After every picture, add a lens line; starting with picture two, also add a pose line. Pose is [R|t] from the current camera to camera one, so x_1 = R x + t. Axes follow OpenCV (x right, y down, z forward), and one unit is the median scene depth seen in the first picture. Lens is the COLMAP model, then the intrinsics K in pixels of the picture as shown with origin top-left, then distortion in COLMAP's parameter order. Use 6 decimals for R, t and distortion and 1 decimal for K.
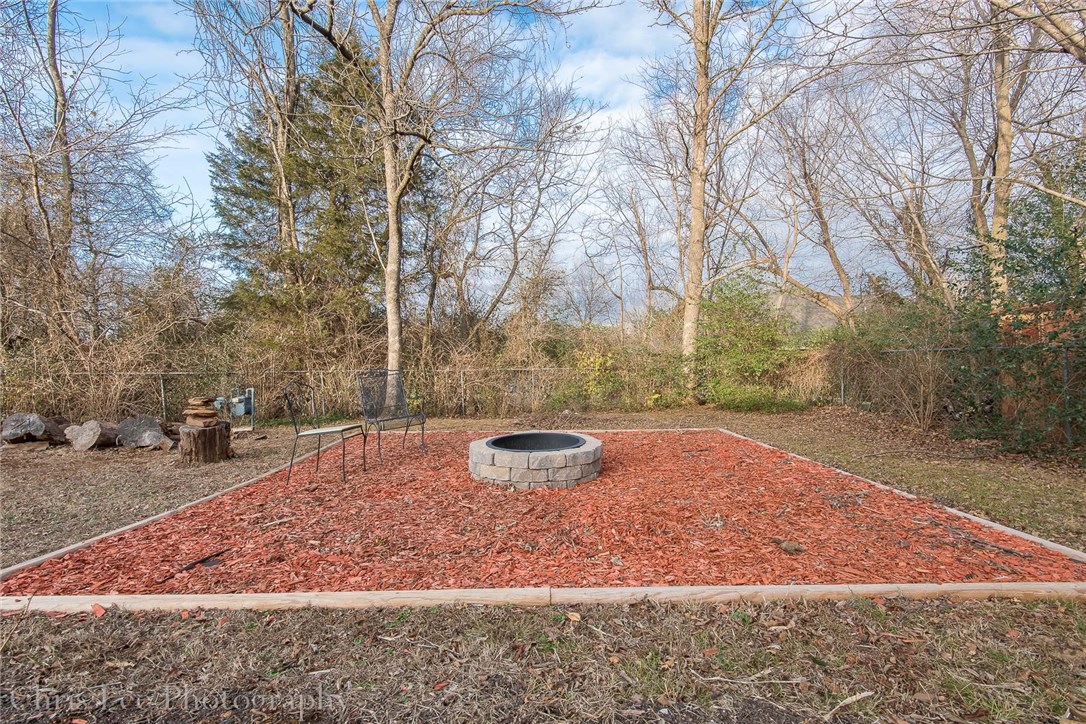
lens RADIAL K [[496.2, 0, 546.6], [0, 496.2, 355.9], [0, 0, 1]] dist [0.018492, -0.005294]
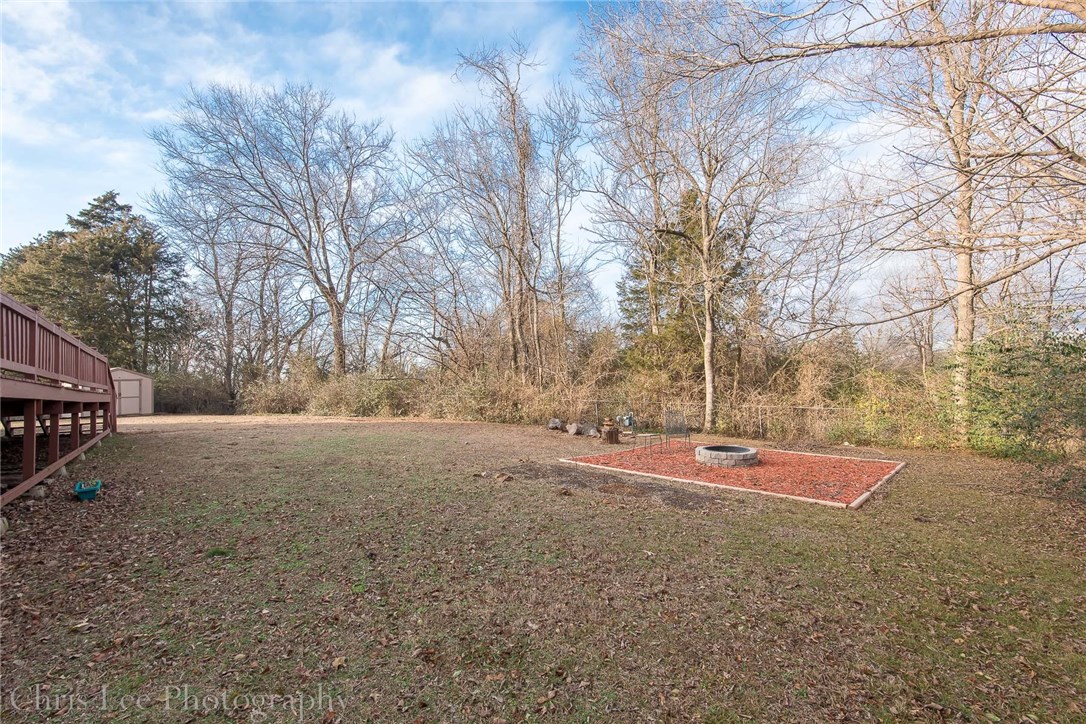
lens RADIAL K [[496.2, 0, 542.6], [0, 496.2, 363.7], [0, 0, 1]] dist [0.018492, -0.005294]
pose [[0.722912, -0.005753, -0.690916, 0.521629], [-0.003820, 0.999917, -0.012323, -0.103196], [0.690929, 0.011548, 0.722830, -0.680009]]
